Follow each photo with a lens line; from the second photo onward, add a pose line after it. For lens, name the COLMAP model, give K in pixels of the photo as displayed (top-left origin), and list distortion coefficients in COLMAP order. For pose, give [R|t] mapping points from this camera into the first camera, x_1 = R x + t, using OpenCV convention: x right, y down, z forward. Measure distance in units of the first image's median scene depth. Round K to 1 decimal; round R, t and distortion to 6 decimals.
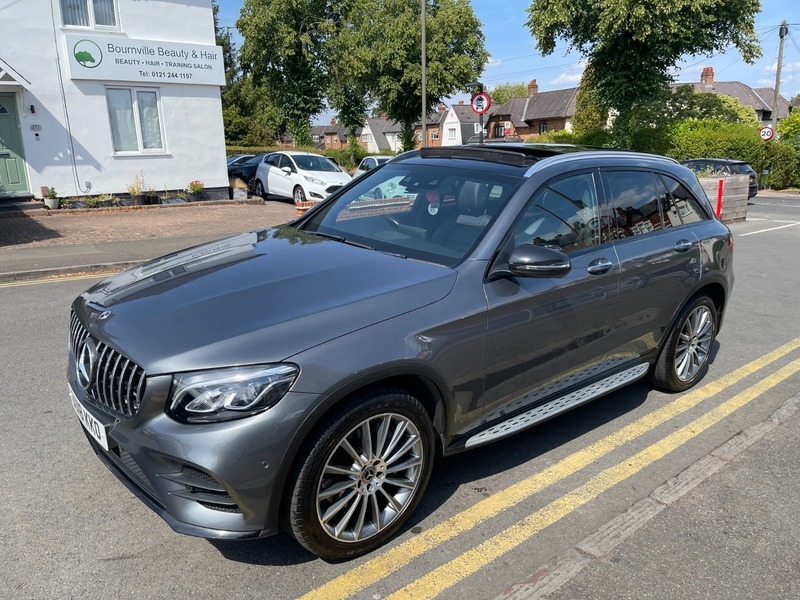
lens RADIAL K [[604.6, 0, 395.8], [0, 604.6, 300.0], [0, 0, 1]] dist [0.077399, -0.107164]
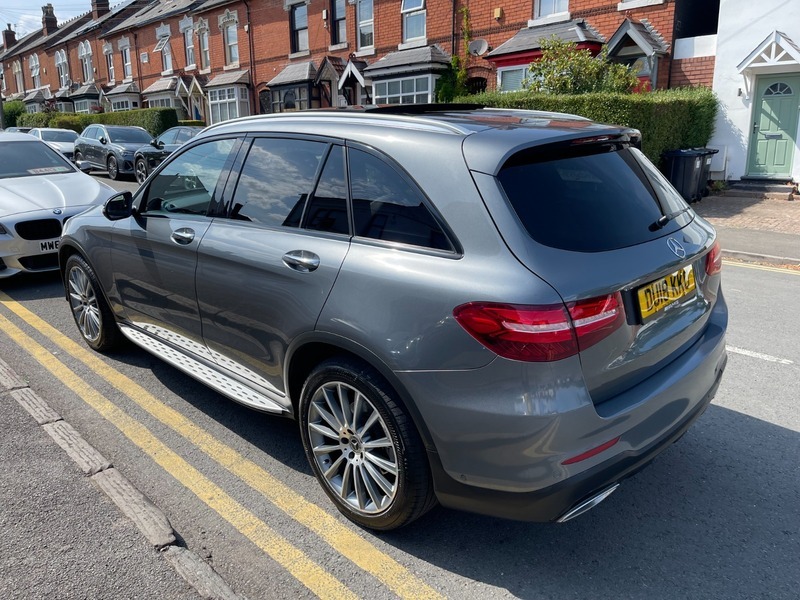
lens RADIAL K [[604.6, 0, 396.3], [0, 604.6, 297.8], [0, 0, 1]] dist [0.077399, -0.107164]
pose [[0.084541, 0.256586, -0.962817, 0.317903], [-0.240964, 0.942860, 0.230110, -0.064086], [0.966845, 0.212551, 0.141539, 0.294812]]
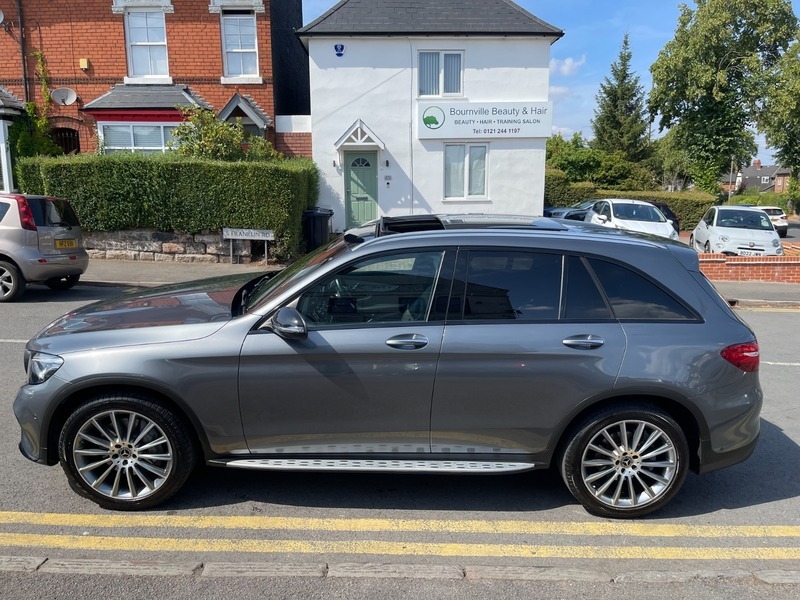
lens RADIAL K [[604.6, 0, 397.5], [0, 604.6, 300.3], [0, 0, 1]] dist [0.077399, -0.107164]
pose [[0.775665, 0.131841, -0.617221, 0.229615], [-0.169466, 0.985533, -0.002455, -0.028957], [0.607968, 0.106502, 0.786786, 0.044490]]
